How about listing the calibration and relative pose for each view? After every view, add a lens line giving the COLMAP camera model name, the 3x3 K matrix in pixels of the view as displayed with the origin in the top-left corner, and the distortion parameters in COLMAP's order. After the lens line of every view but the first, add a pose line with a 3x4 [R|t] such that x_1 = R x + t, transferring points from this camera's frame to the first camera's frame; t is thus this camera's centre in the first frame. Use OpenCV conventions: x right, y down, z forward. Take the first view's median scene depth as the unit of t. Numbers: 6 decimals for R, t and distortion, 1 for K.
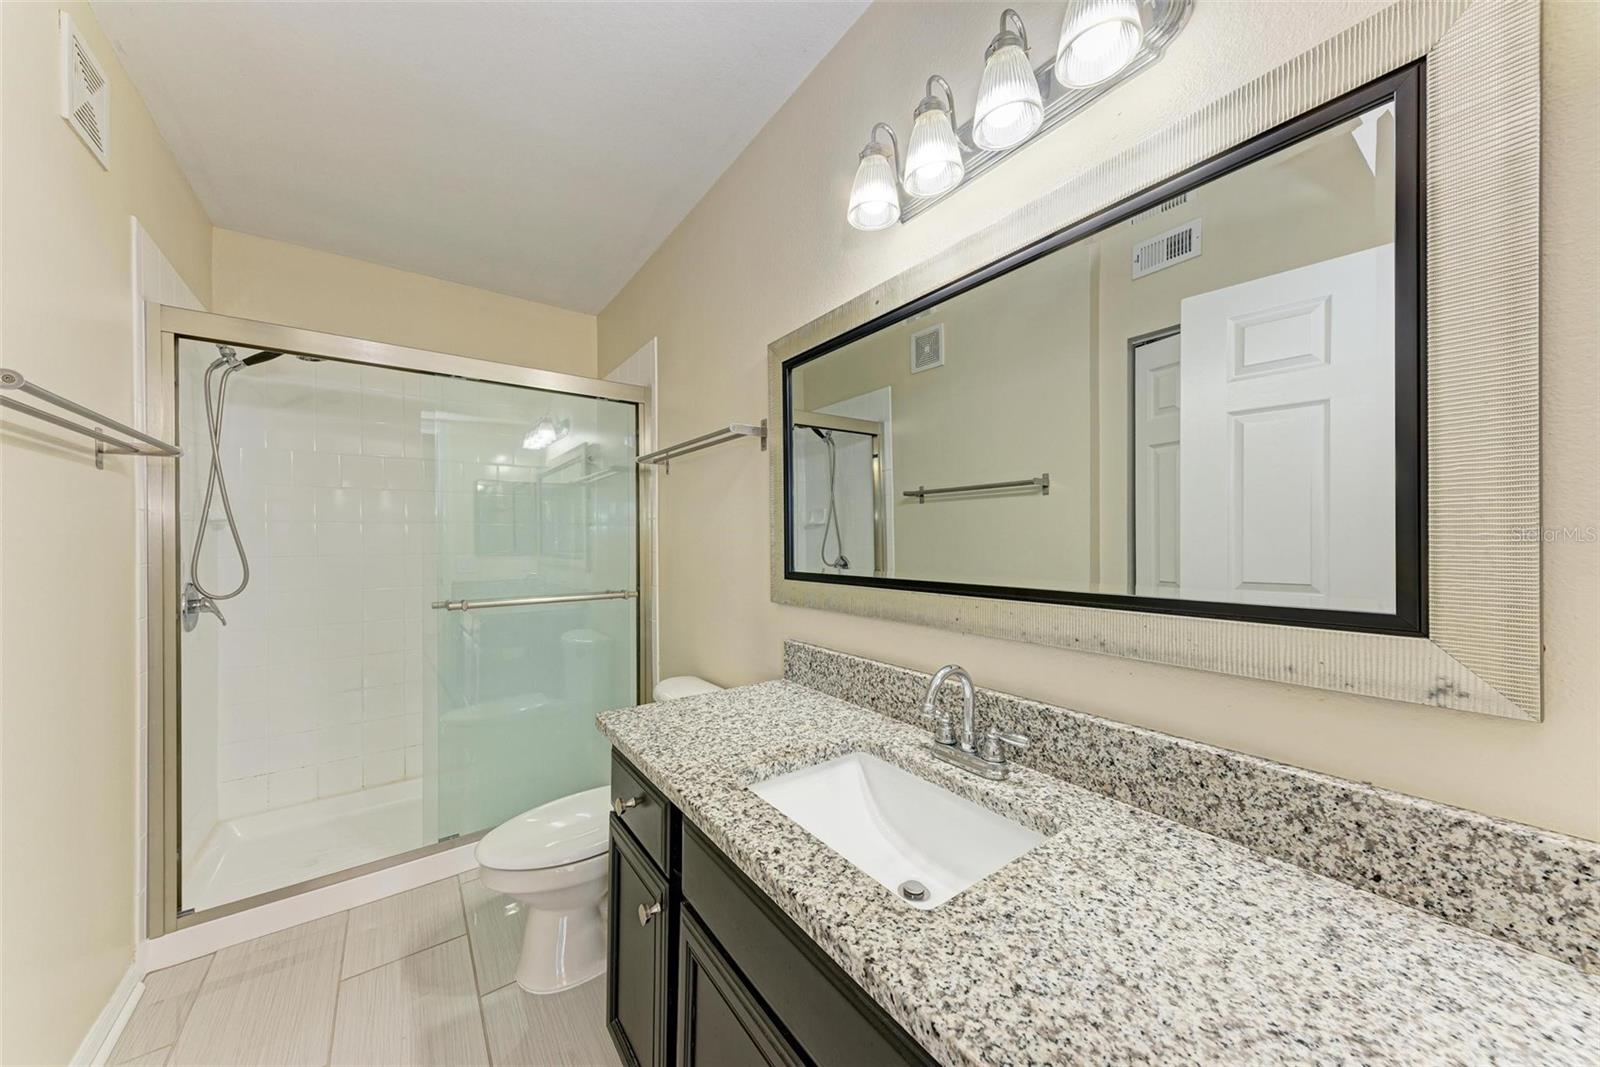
lens RADIAL K [[543.8, 0, 807.0], [0, 543.8, 539.6], [0, 0, 1]] dist [0.005799, -0.001017]
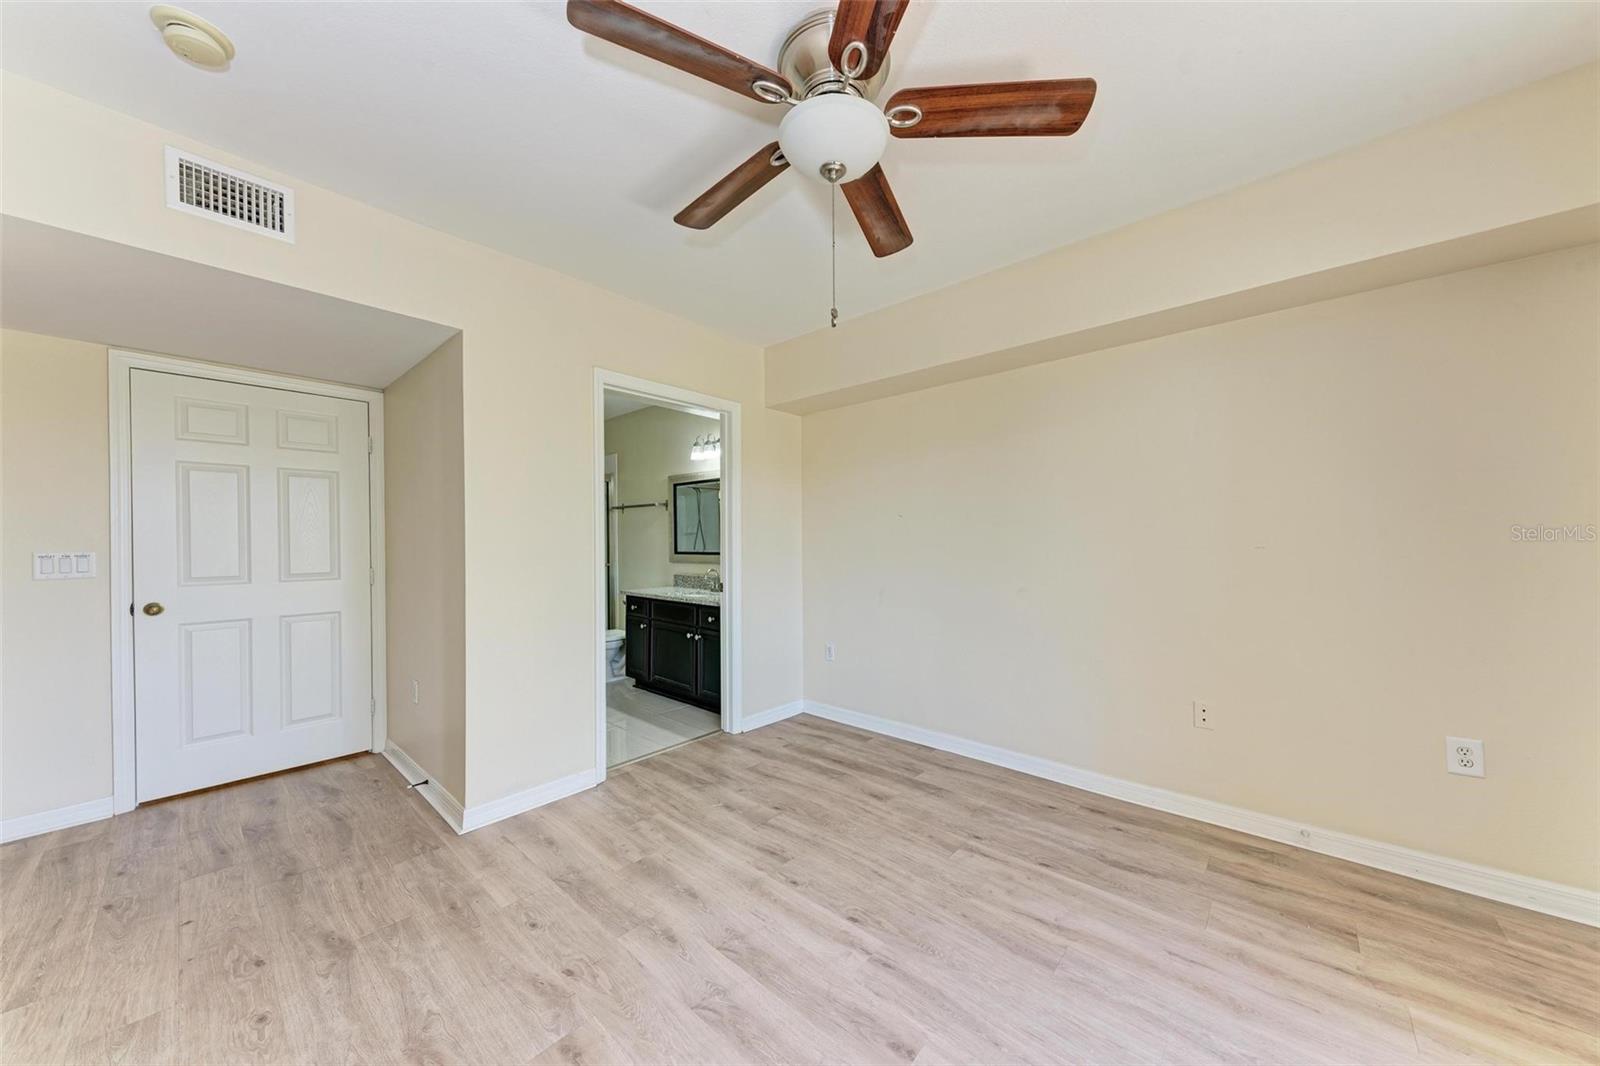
lens RADIAL K [[543.8, 0, 802.0], [0, 543.8, 544.0], [0, 0, 1]] dist [0.005799, -0.001017]
pose [[0.981296, 0.001027, 0.192502, 0.073616], [-0.002116, 0.999983, 0.005451, -0.002844], [-0.192493, -0.005757, 0.981282, -2.106153]]
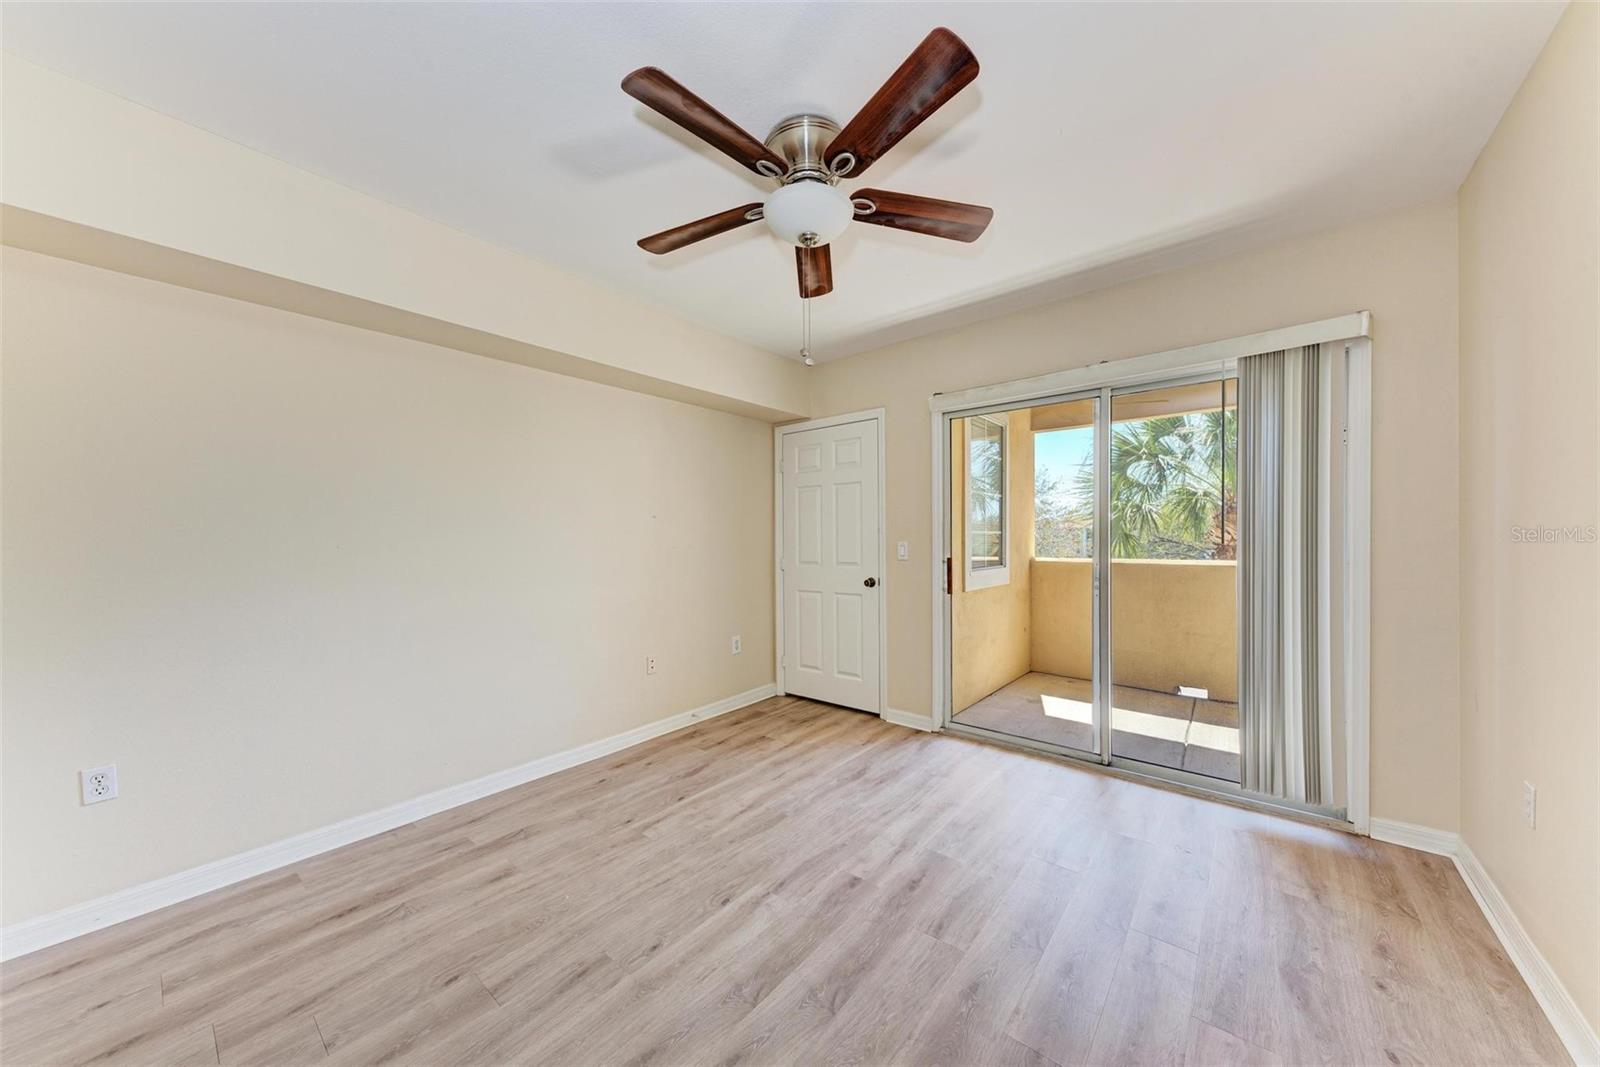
lens RADIAL K [[543.8, 0, 810.2], [0, 543.8, 542.4], [0, 0, 1]] dist [0.005799, -0.001017]
pose [[-0.240676, 0.006151, 0.970586, -0.755379], [0.012731, 0.999914, -0.003179, 0.008521], [-0.970522, 0.011592, -0.240734, -0.985628]]
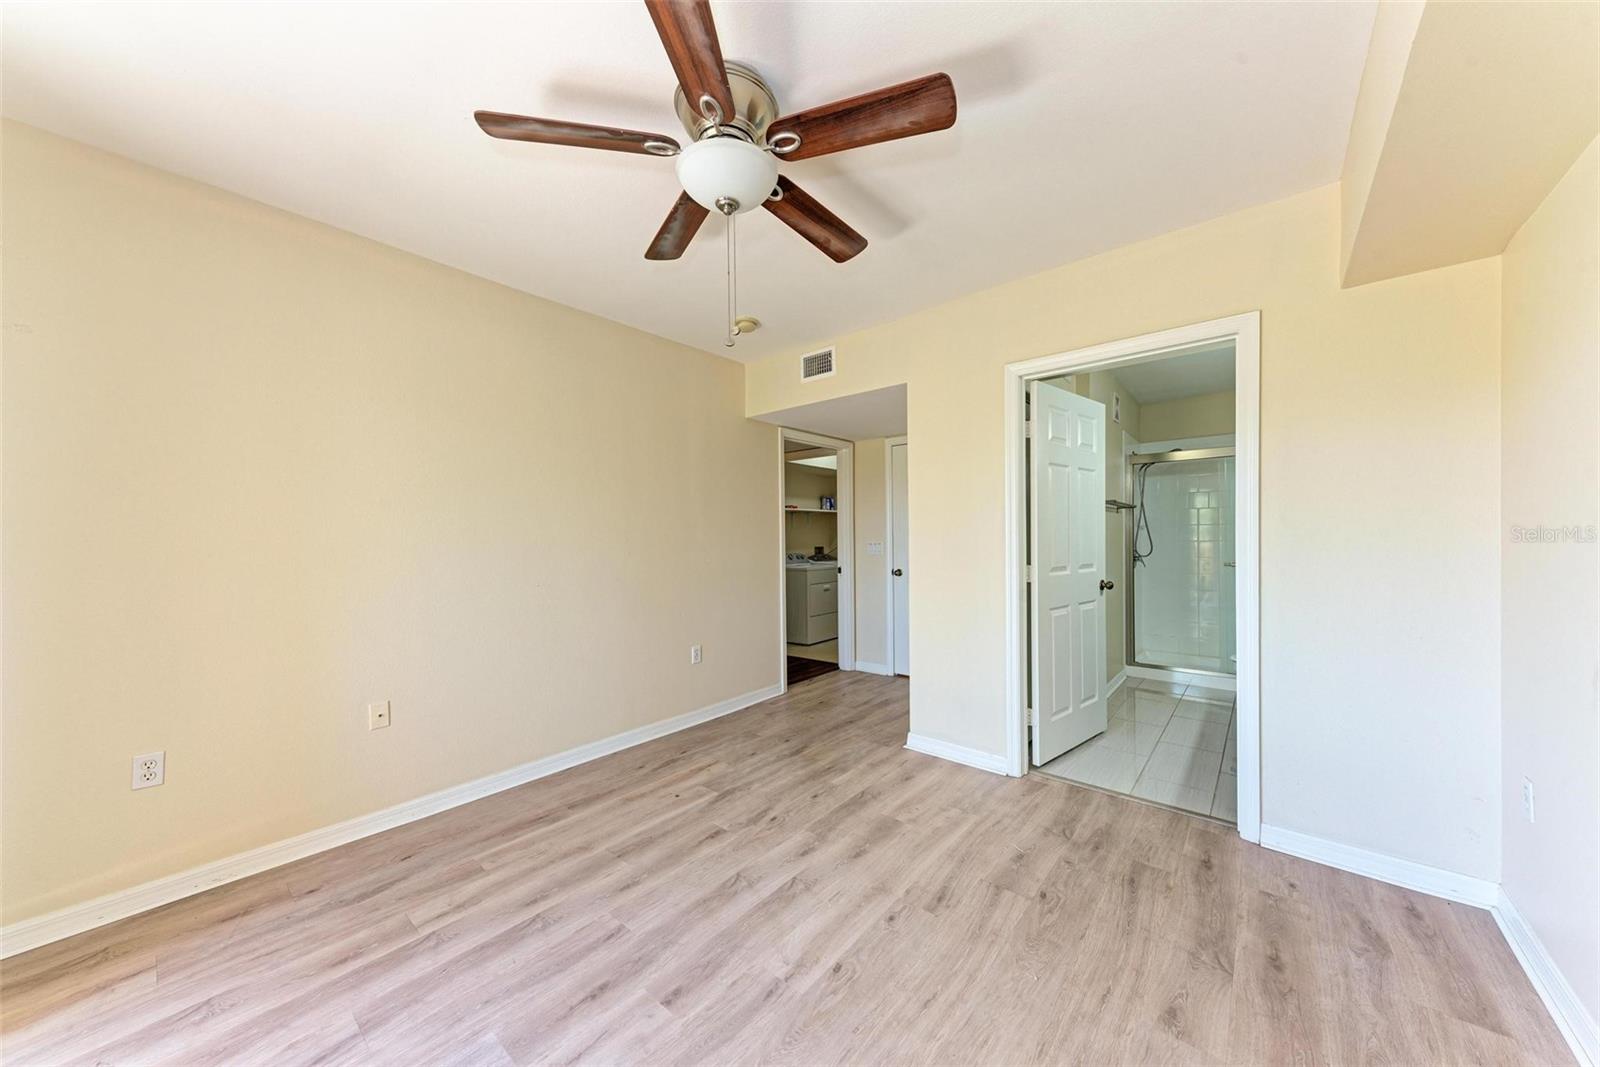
lens RADIAL K [[543.8, 0, 809.5], [0, 543.8, 541.8], [0, 0, 1]] dist [0.005799, -0.001017]
pose [[0.226921, 0.013653, -0.973817, 1.279044], [0.005296, 0.999870, 0.015253, -0.011275], [0.973899, -0.008619, 0.226819, -1.332169]]
